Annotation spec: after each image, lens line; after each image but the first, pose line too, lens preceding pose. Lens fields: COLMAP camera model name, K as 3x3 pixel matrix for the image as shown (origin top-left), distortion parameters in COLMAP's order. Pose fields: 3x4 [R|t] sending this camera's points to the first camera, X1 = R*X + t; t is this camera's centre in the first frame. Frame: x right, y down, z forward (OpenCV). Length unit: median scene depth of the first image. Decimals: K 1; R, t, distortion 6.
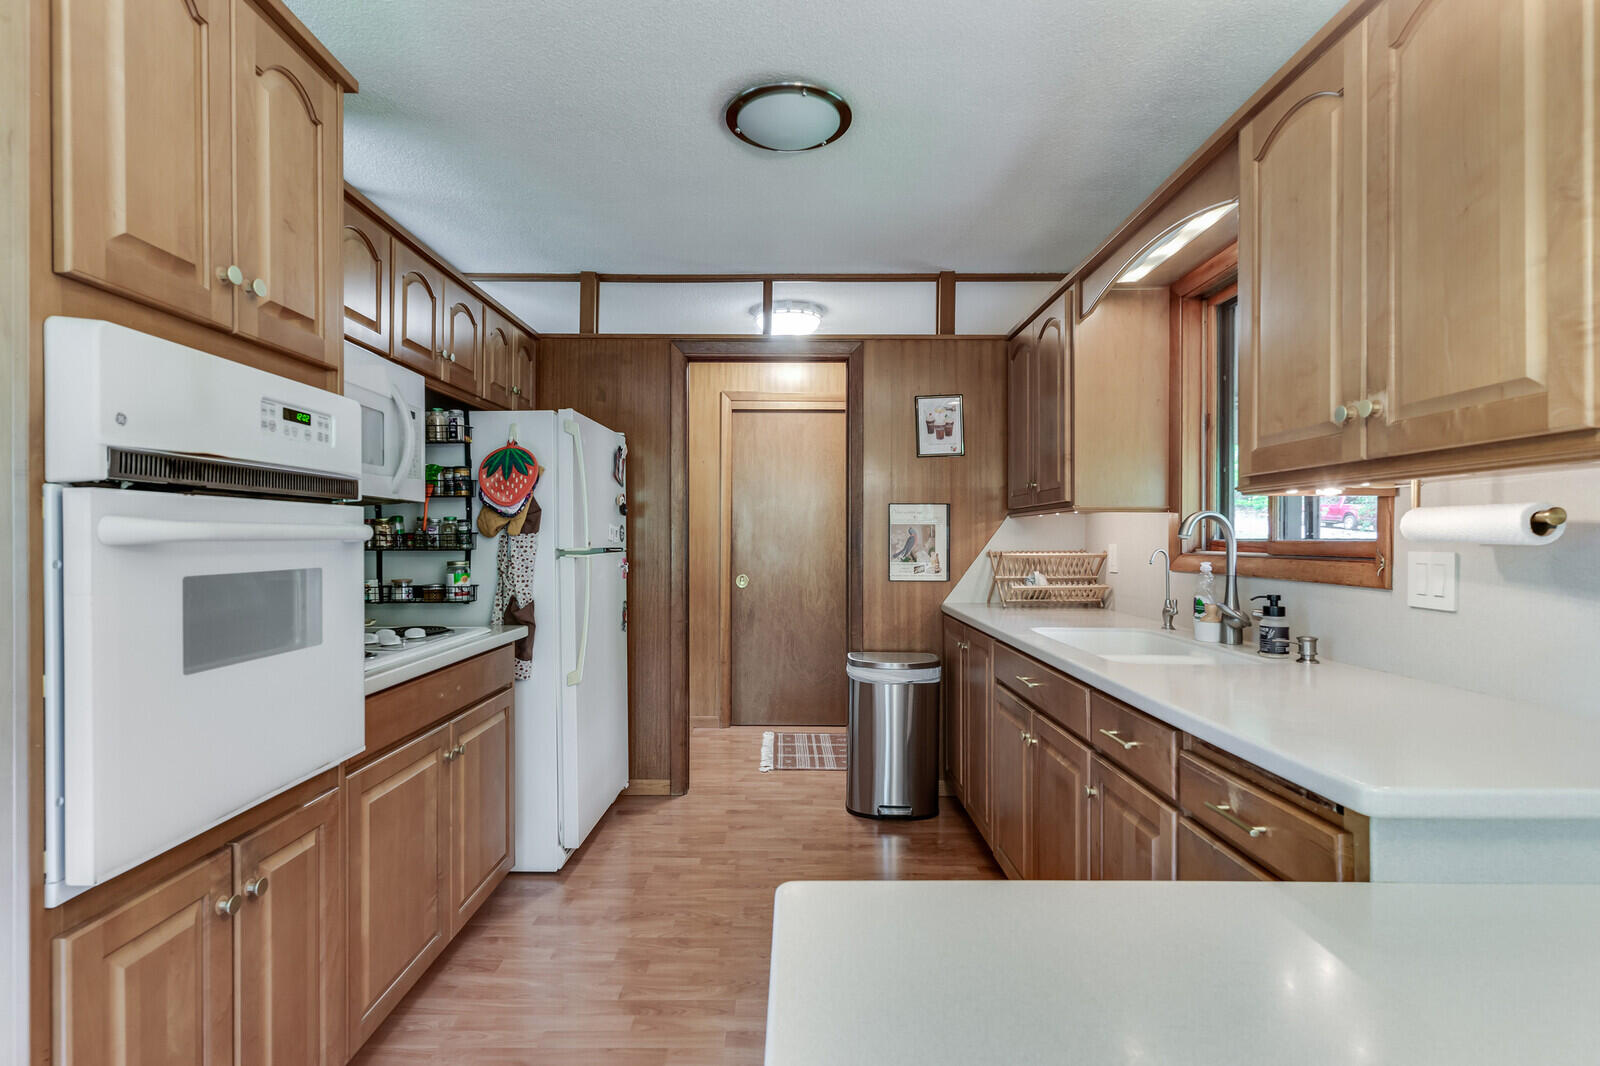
lens RADIAL K [[776.3, 0, 796.8], [0, 776.3, 541.5], [0, 0, 1]] dist [0.000959, -0.000098]
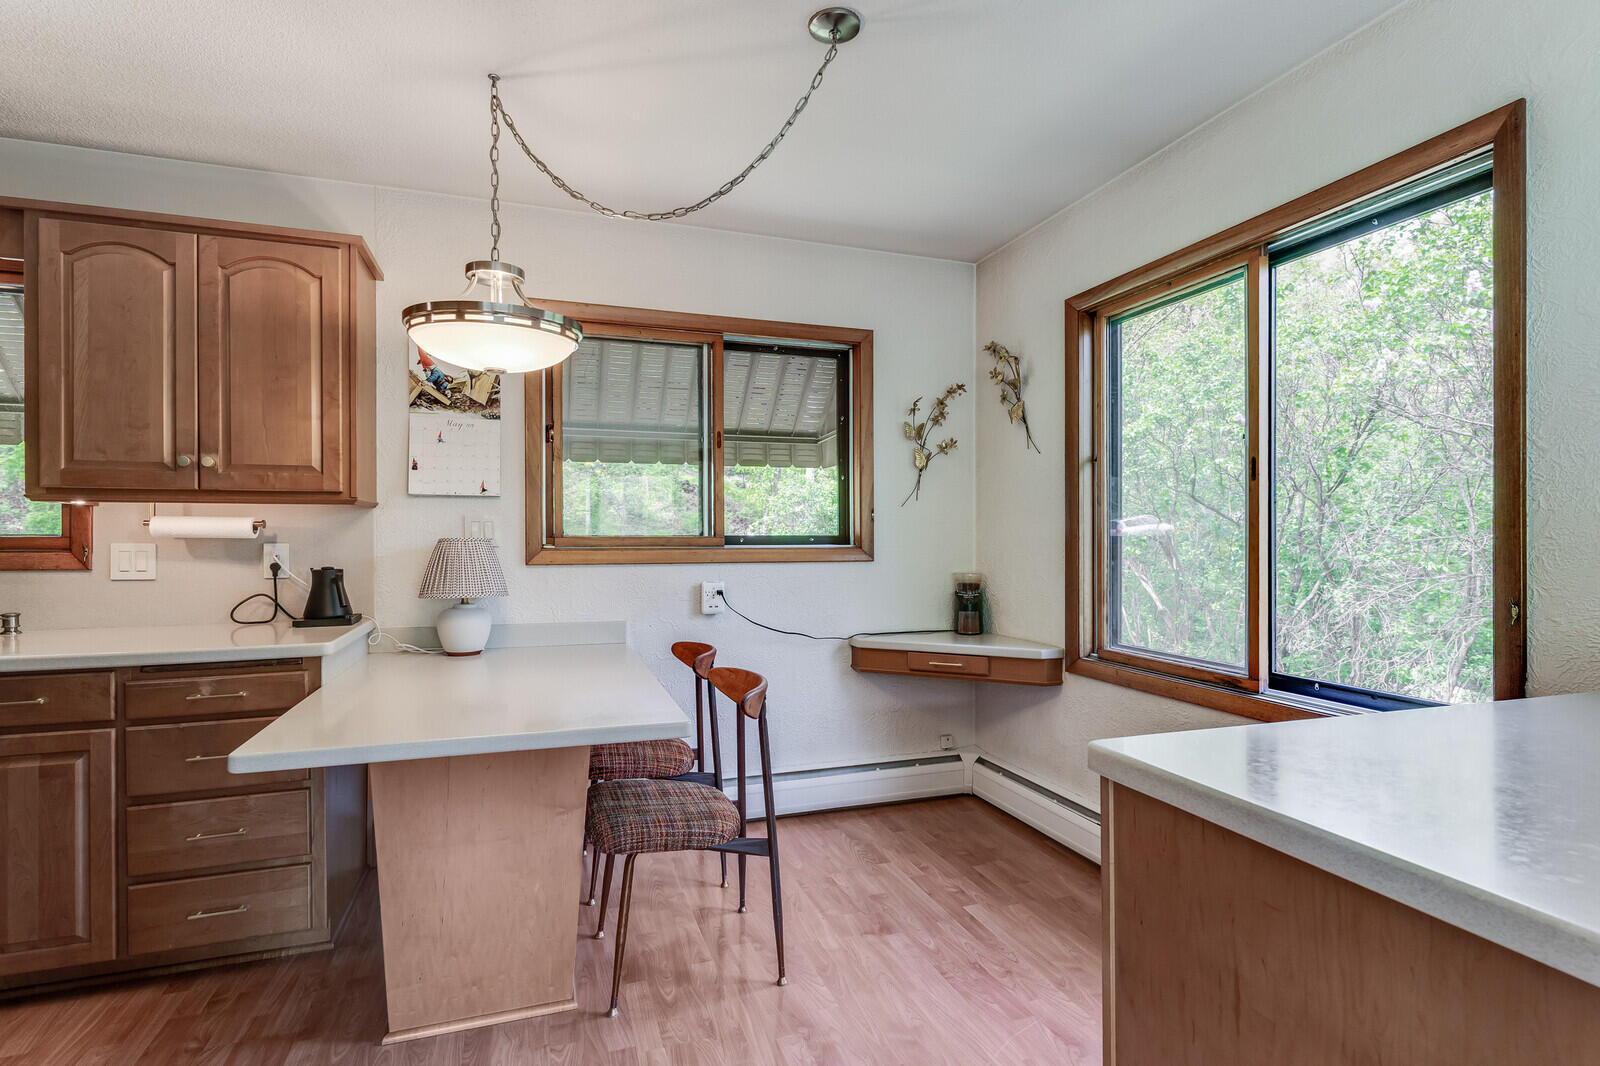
lens RADIAL K [[776.3, 0, 796.8], [0, 776.3, 541.5], [0, 0, 1]] dist [0.000959, -0.000098]
pose [[-0.322676, -0.008897, 0.946468, -1.208483], [0.003818, 0.999935, 0.010701, -0.002665], [-0.946502, 0.007067, -0.322622, 0.266993]]
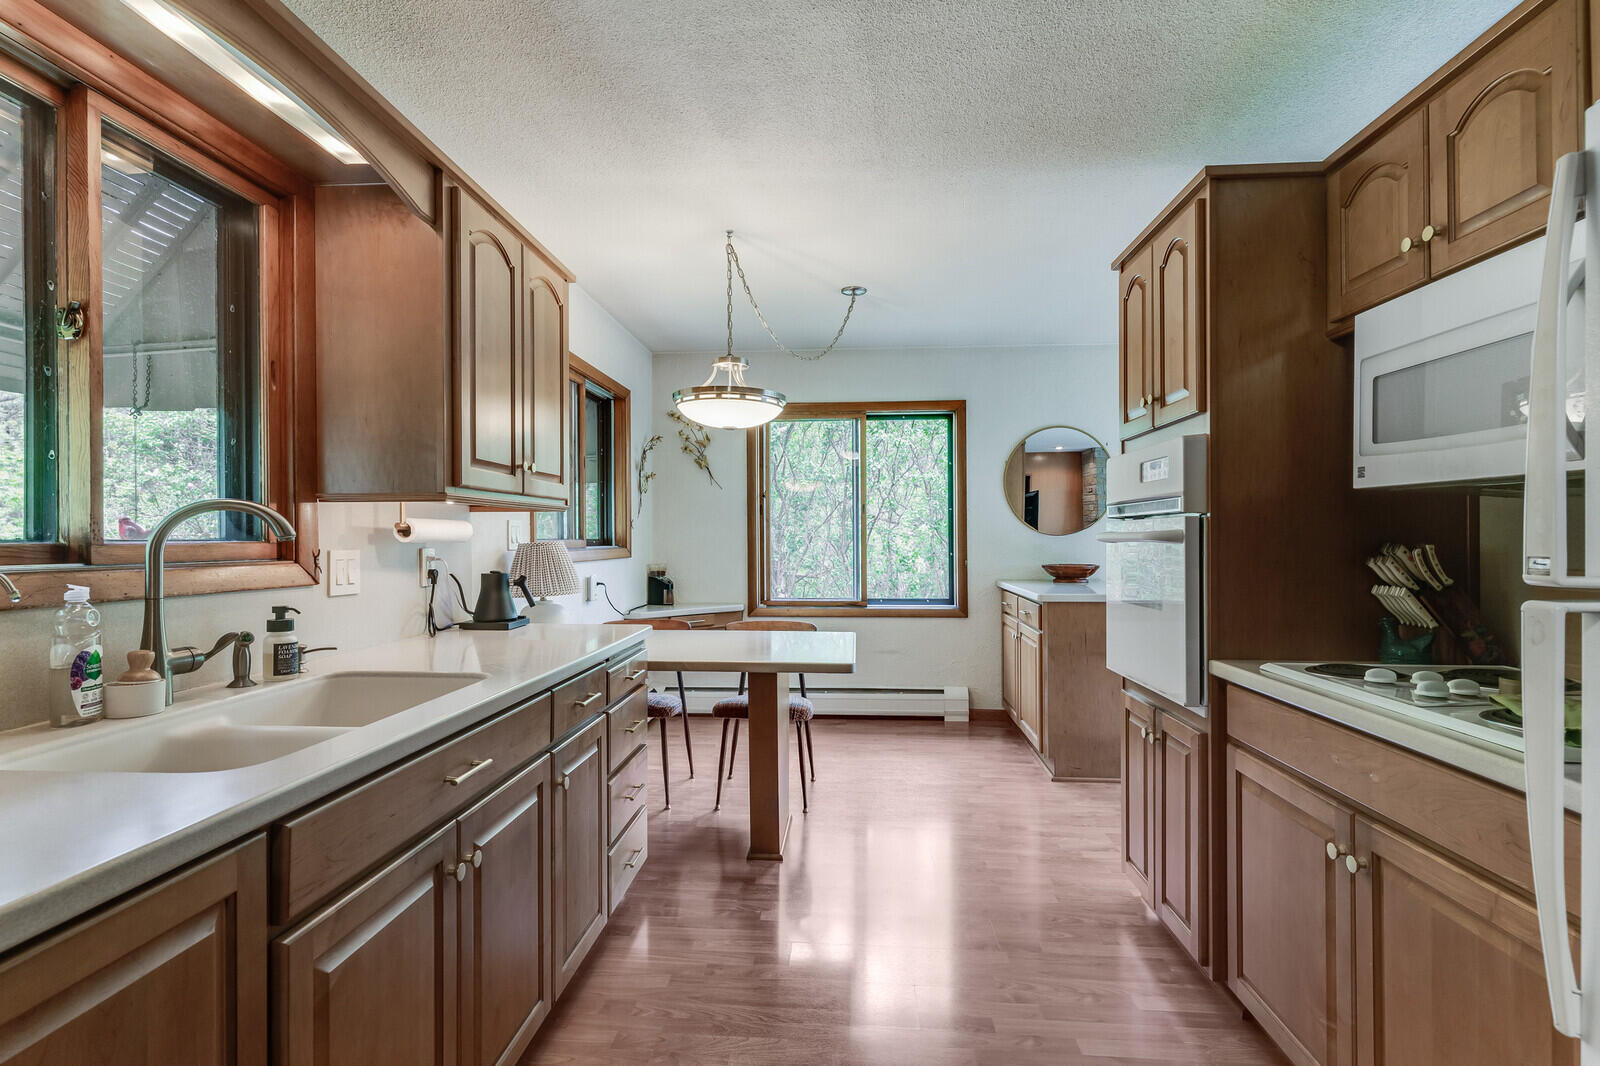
lens RADIAL K [[772.2, 0, 802.3], [0, 772.2, 538.4], [0, 0, 1]] dist [0.000468, -0.000032]
pose [[-0.997463, 0.000230, 0.071182, -0.018051], [0.000631, 0.999984, 0.005606, -0.012883], [-0.071179, 0.005637, -0.997448, 2.433990]]
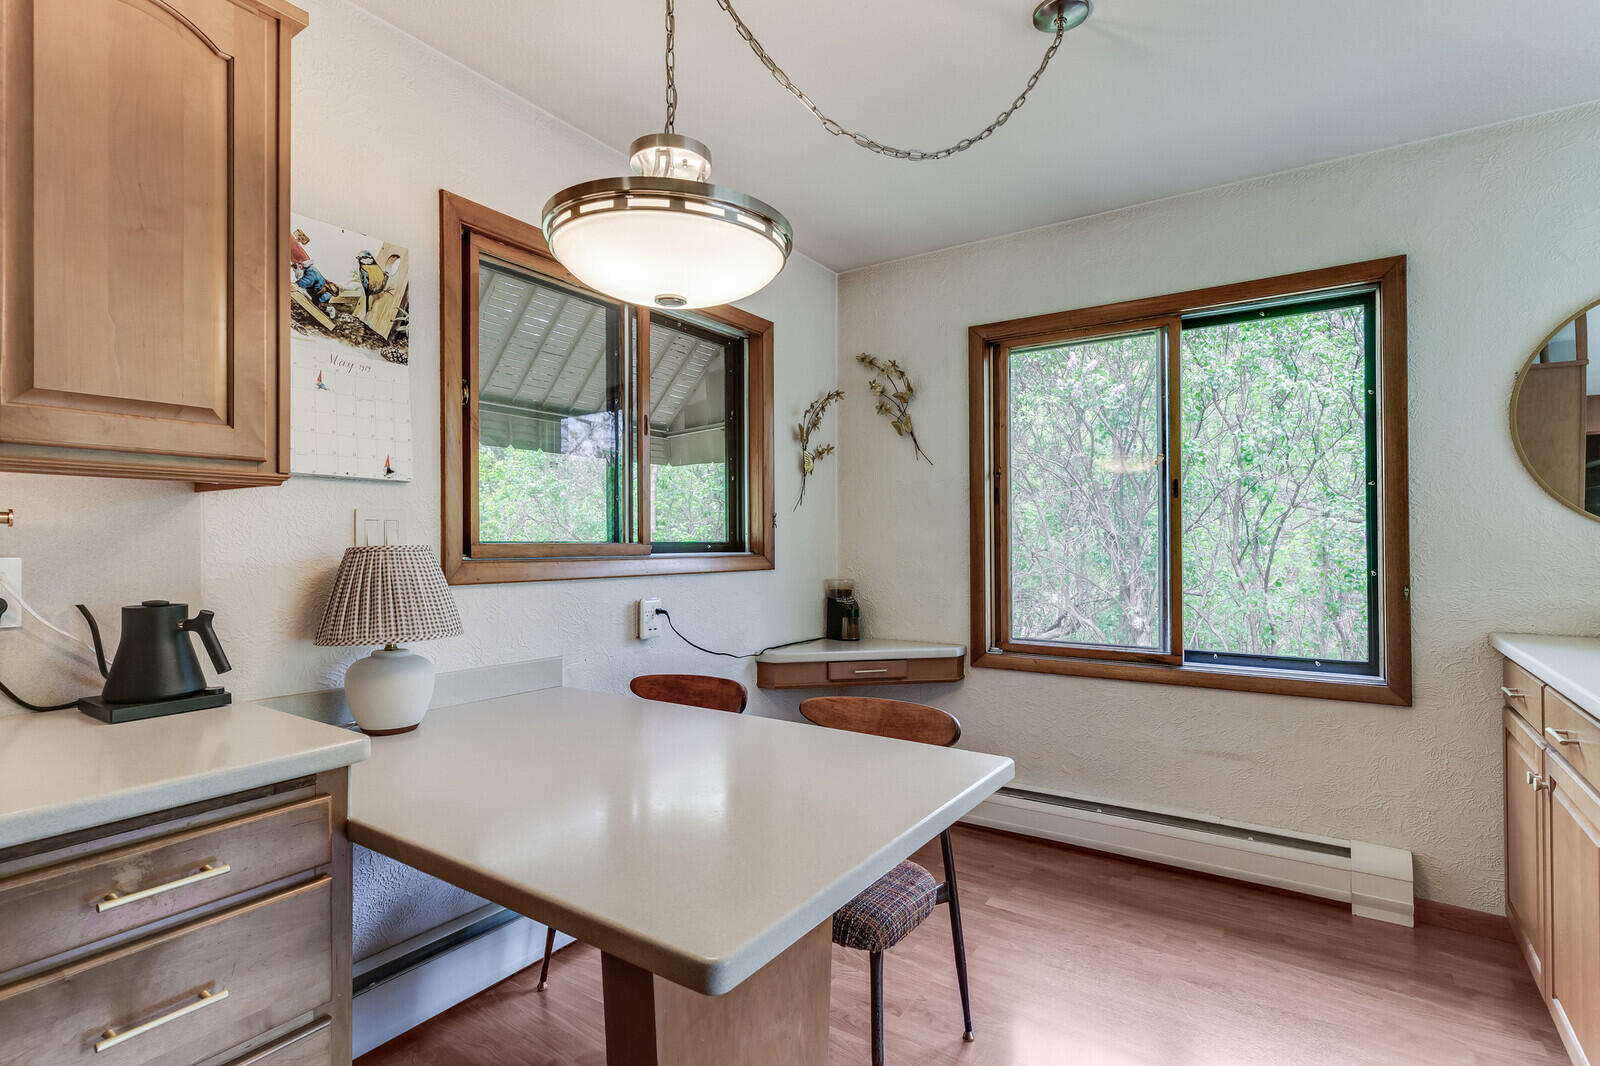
lens RADIAL K [[772.2, 0, 802.3], [0, 772.2, 538.4], [0, 0, 1]] dist [0.000468, -0.000032]
pose [[-0.827991, 0.001645, 0.560738, -0.357890], [0.001968, 0.999998, -0.000027, -0.003851], [-0.560737, 0.001081, -0.827993, 1.040105]]
